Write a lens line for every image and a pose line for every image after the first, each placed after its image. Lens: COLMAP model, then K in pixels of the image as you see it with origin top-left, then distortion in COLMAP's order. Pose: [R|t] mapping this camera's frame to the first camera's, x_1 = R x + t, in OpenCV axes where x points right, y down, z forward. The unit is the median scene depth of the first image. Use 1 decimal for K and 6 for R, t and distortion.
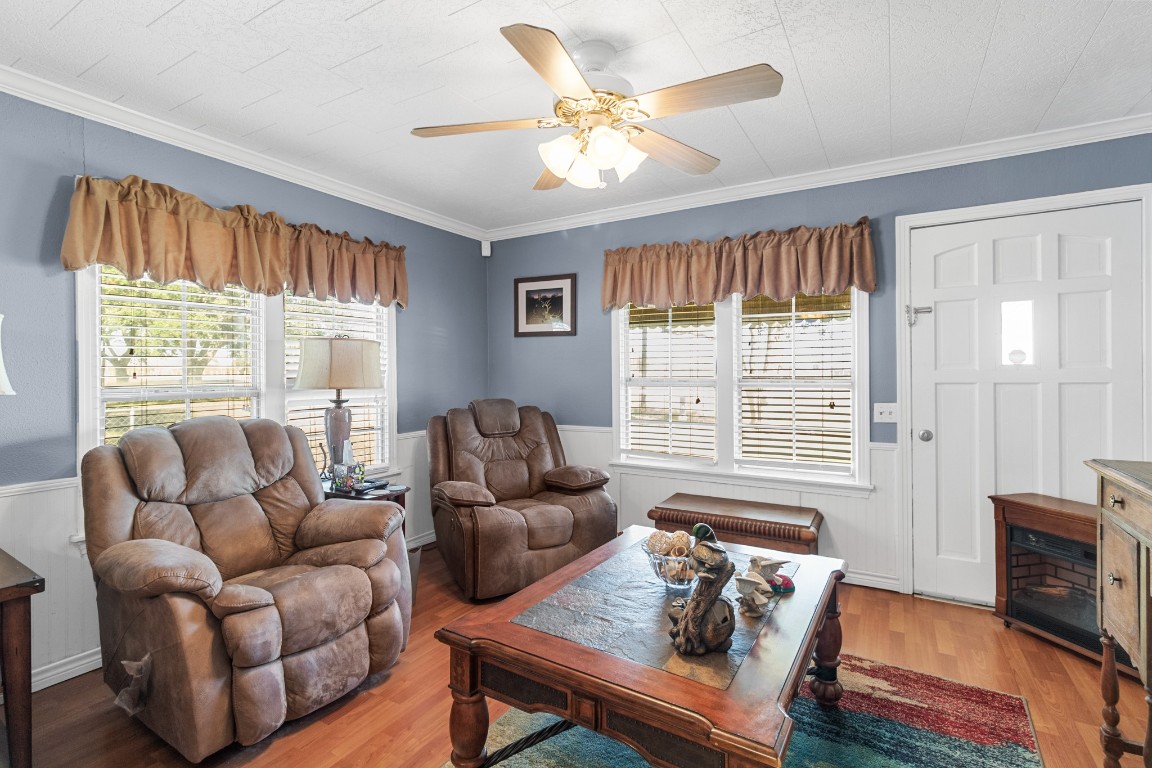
lens RADIAL K [[536.9, 0, 575.7], [0, 536.9, 379.4], [0, 0, 1]] dist [0.001876, 0.000588]
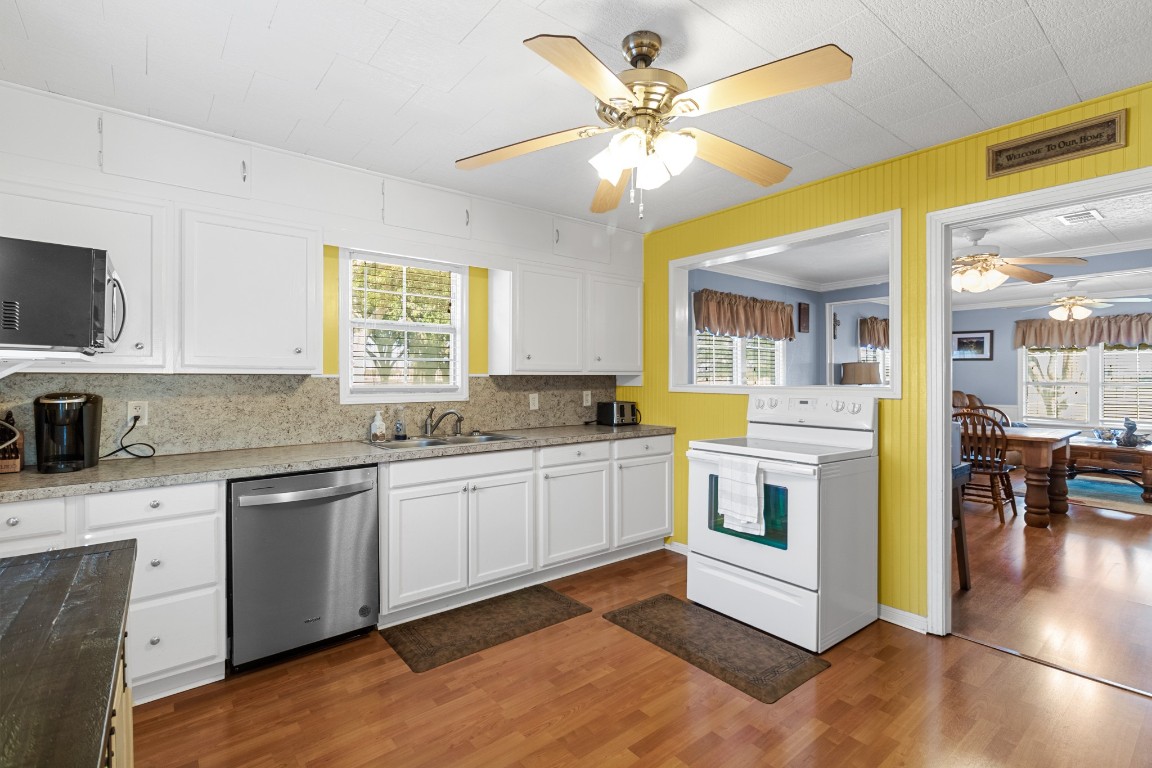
lens RADIAL K [[536.9, 0, 570.5], [0, 536.9, 382.7], [0, 0, 1]] dist [0.001876, 0.000588]
pose [[0.938768, 0.008293, -0.344451, -1.024310], [-0.008072, 0.999965, 0.002075, 0.014065], [0.344456, 0.000832, 0.938802, -1.876520]]
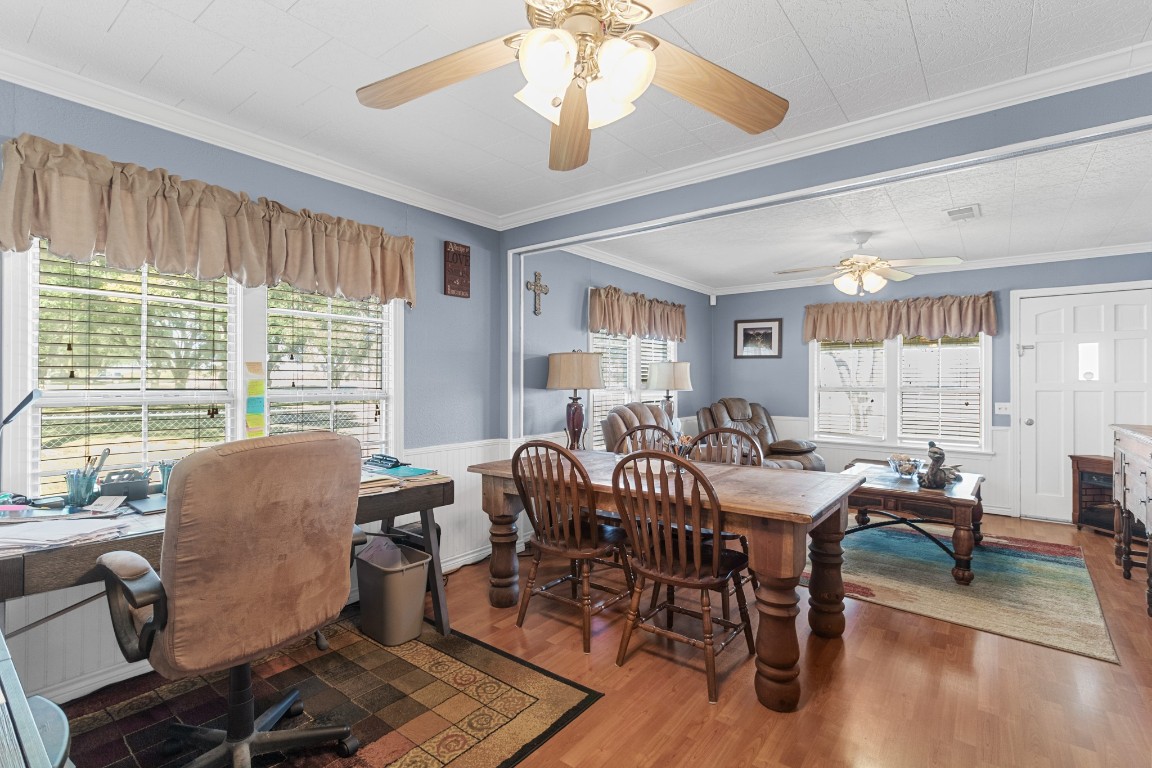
lens RADIAL K [[536.9, 0, 574.4], [0, 536.9, 385.0], [0, 0, 1]] dist [0.001876, 0.000588]
pose [[0.992671, 0.011060, -0.120340, -0.518916], [-0.011671, 0.999922, -0.004374, 0.011932], [0.120282, 0.005746, 0.992723, -0.780564]]
